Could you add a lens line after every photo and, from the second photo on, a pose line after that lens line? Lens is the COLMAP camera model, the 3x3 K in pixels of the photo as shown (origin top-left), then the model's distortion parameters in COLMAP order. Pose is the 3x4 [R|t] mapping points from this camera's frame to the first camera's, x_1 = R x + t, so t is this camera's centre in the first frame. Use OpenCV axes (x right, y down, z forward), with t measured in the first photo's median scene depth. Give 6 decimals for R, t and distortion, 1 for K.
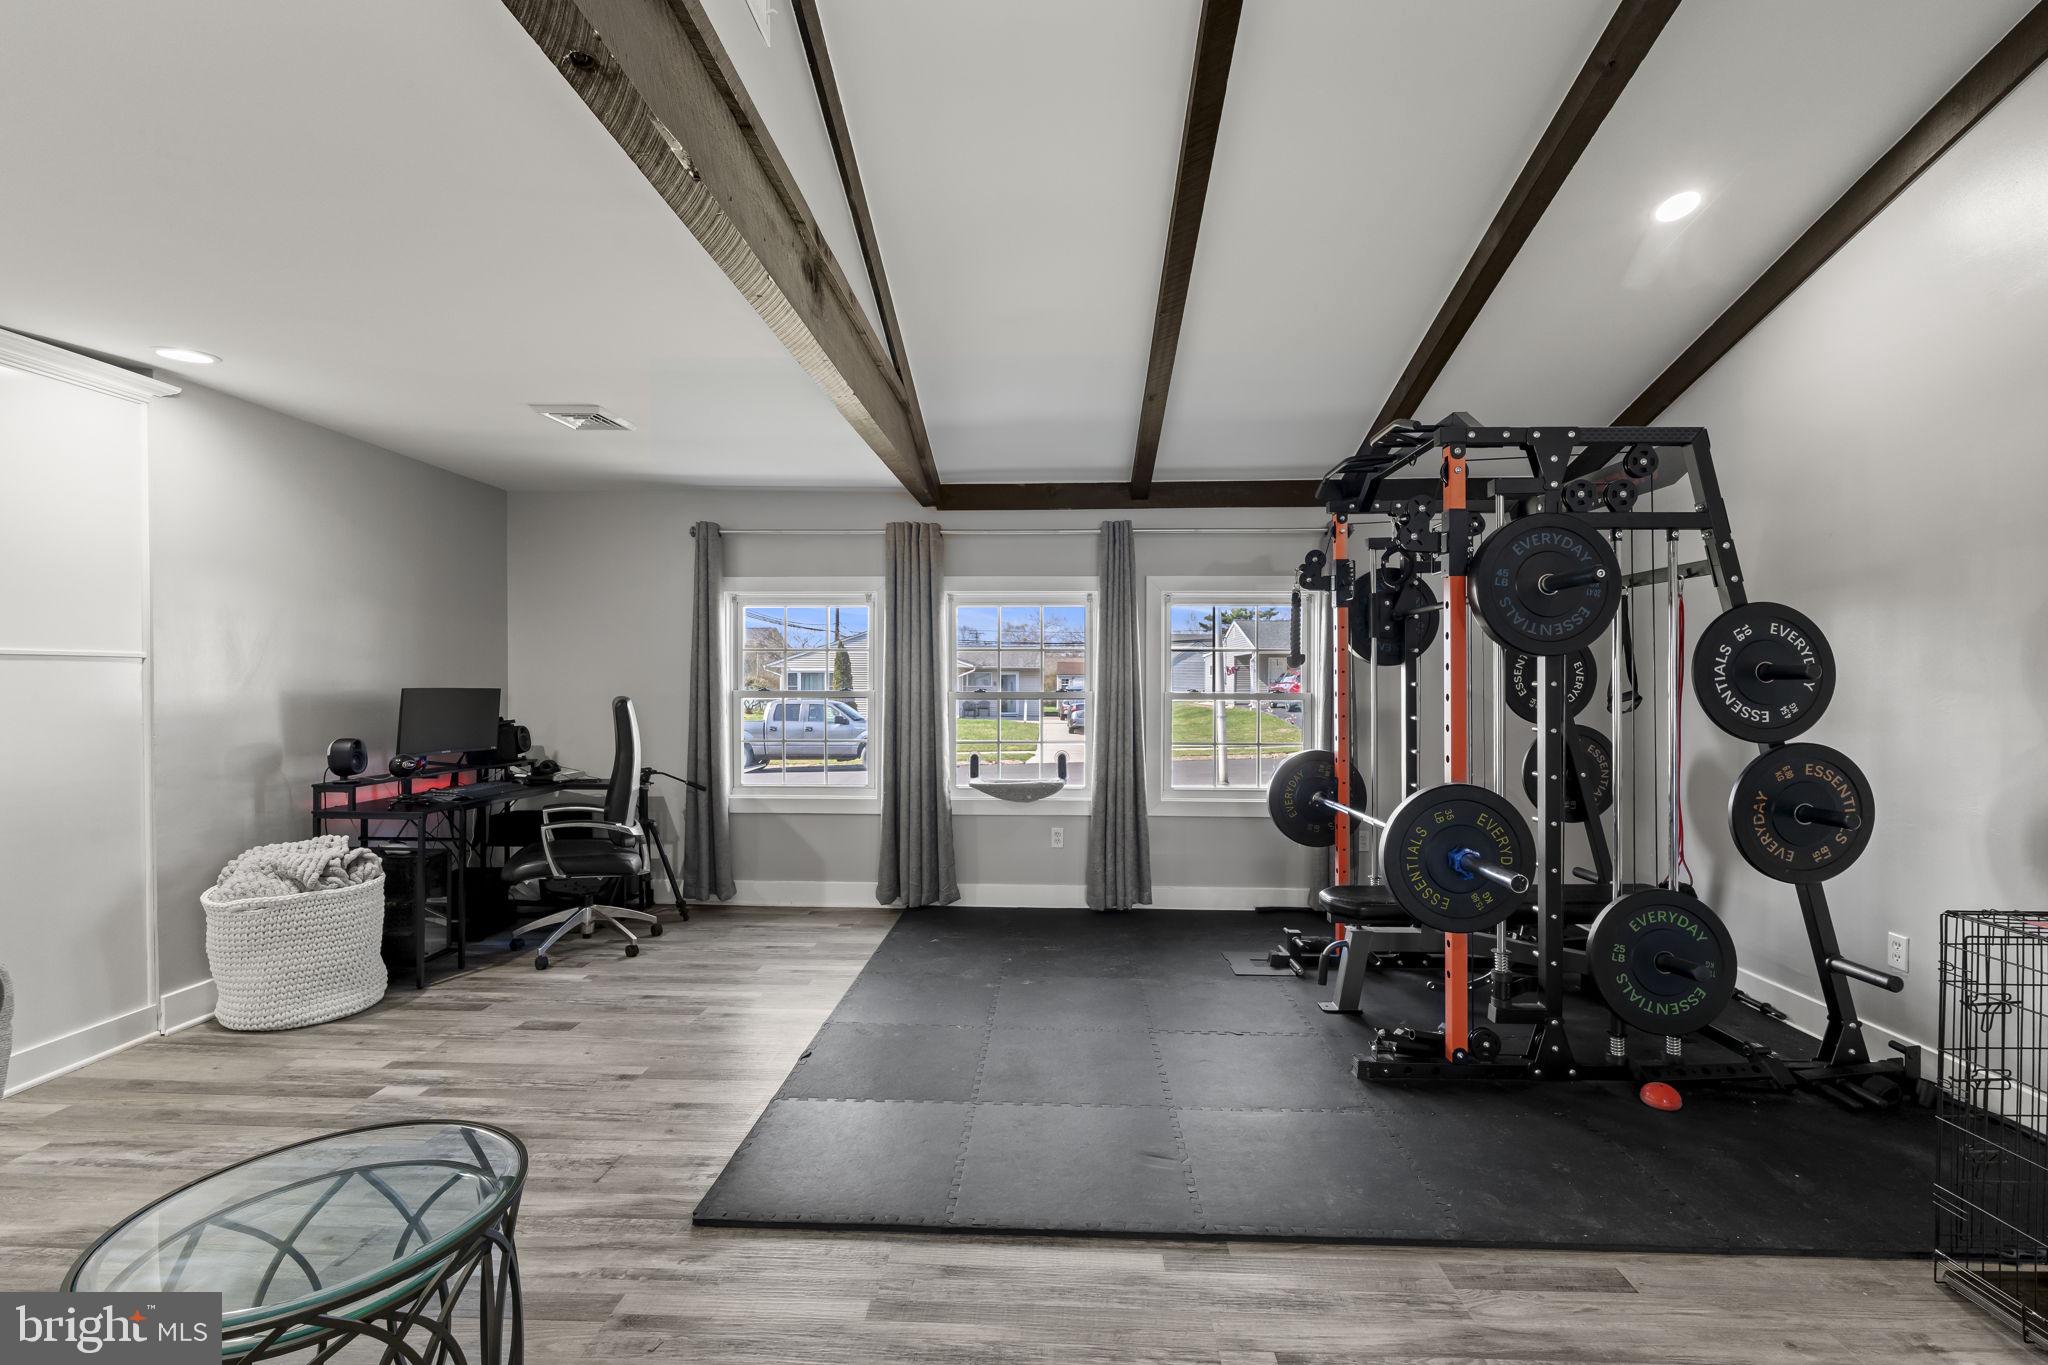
lens RADIAL K [[909.6, 0, 1029.0], [0, 909.6, 704.5], [0, 0, 1]] dist [-0.002163, 0.003803]
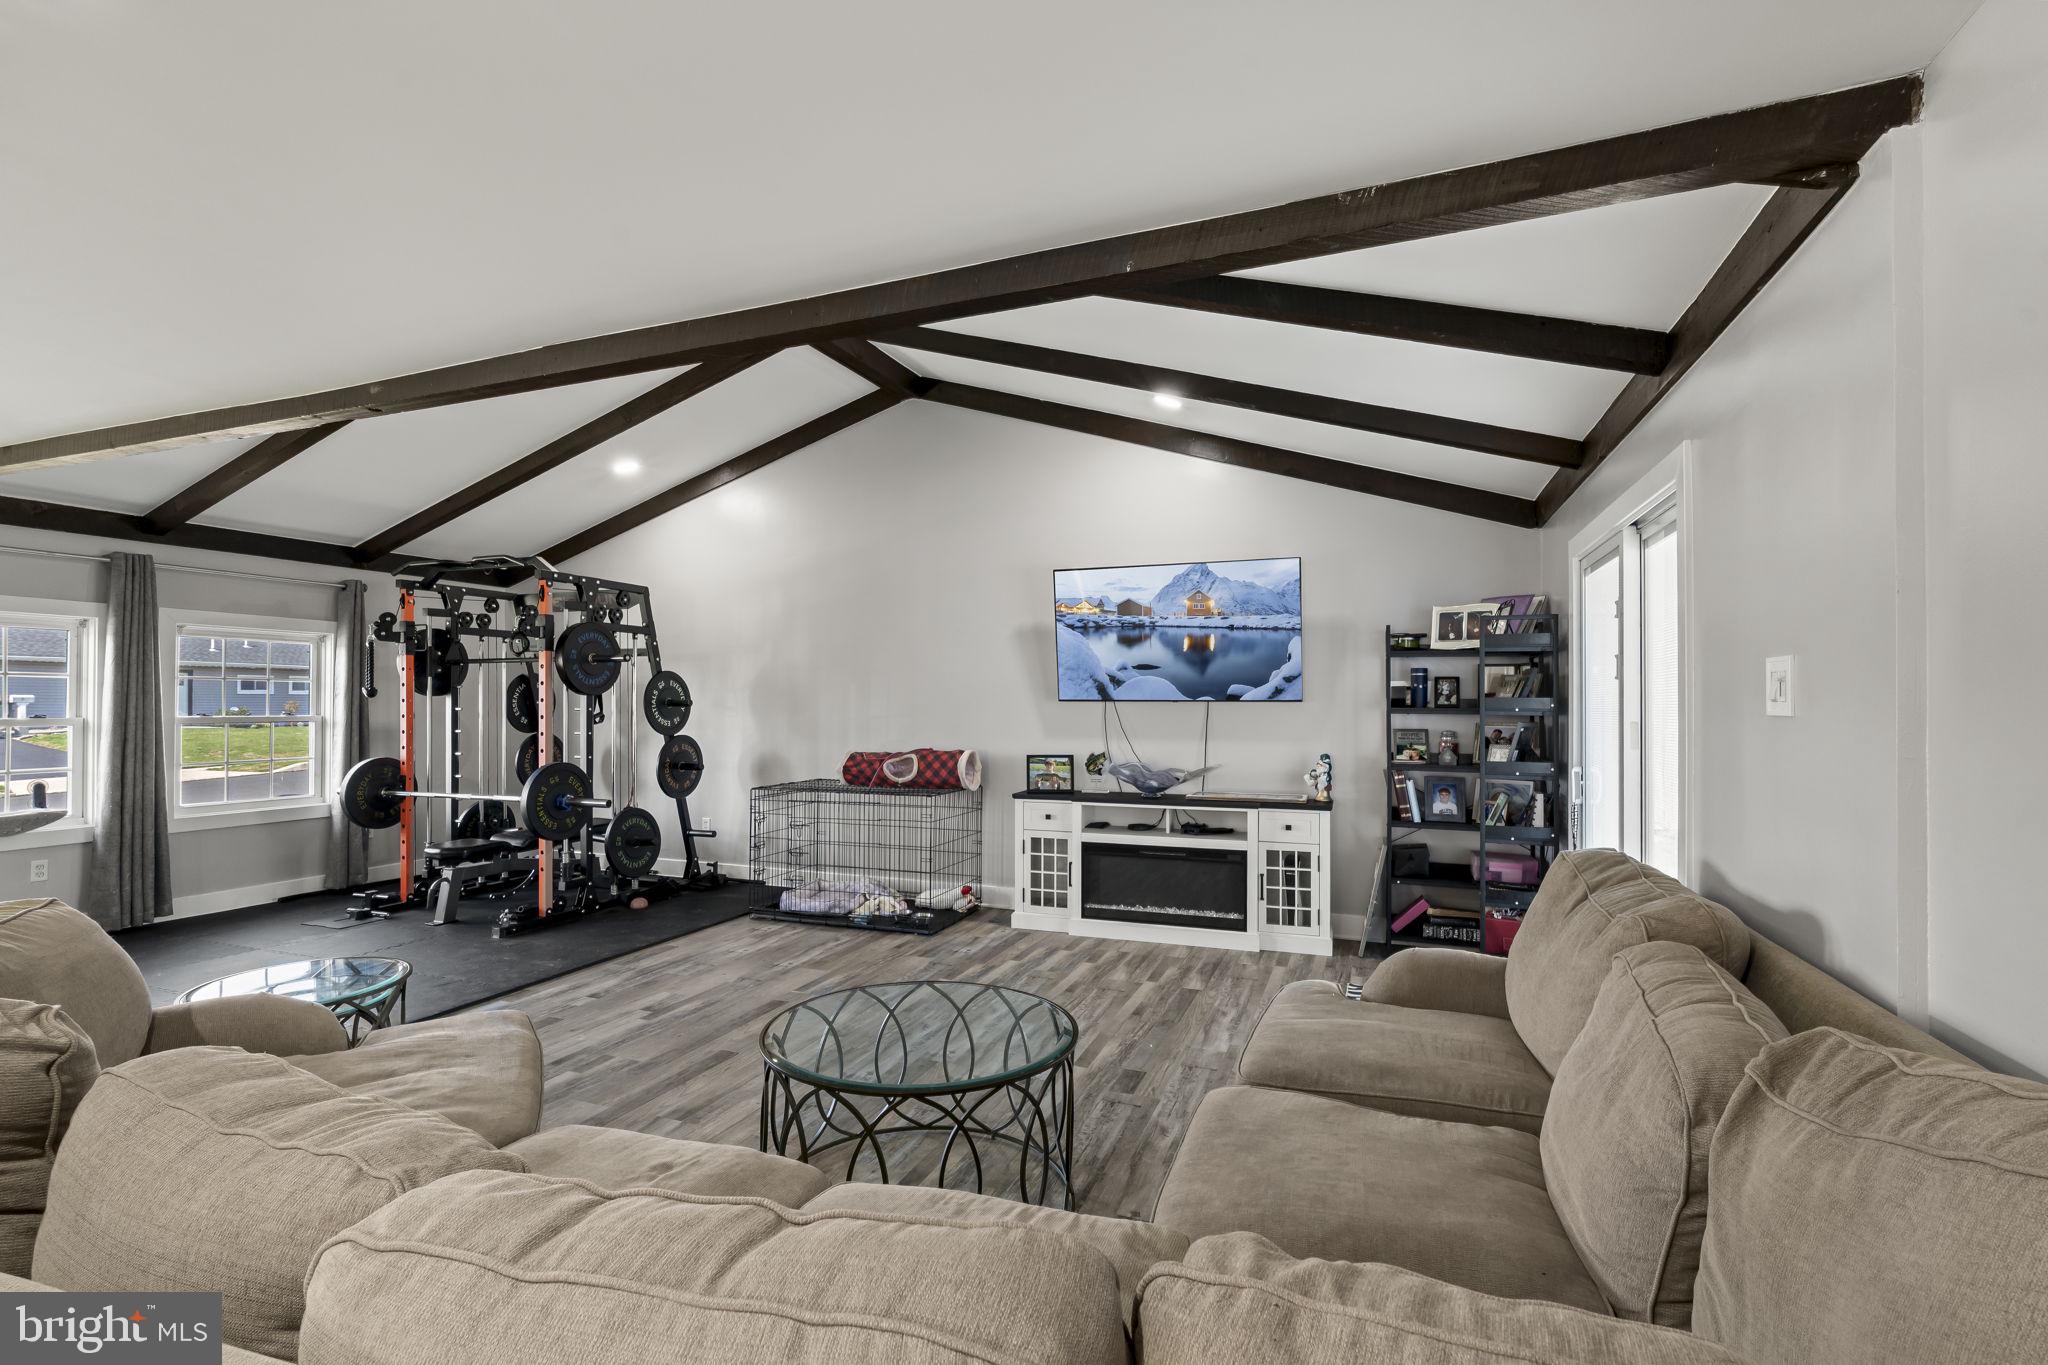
lens RADIAL K [[903.3, 0, 1035.7], [0, 903.3, 684.5], [0, 0, 1]] dist [-0.004319, -0.000674]
pose [[0.325581, 0.016241, 0.945375, -0.661621], [0.018241, 0.999558, -0.023454, -0.009417], [-0.945338, 0.024881, 0.325141, -0.373866]]
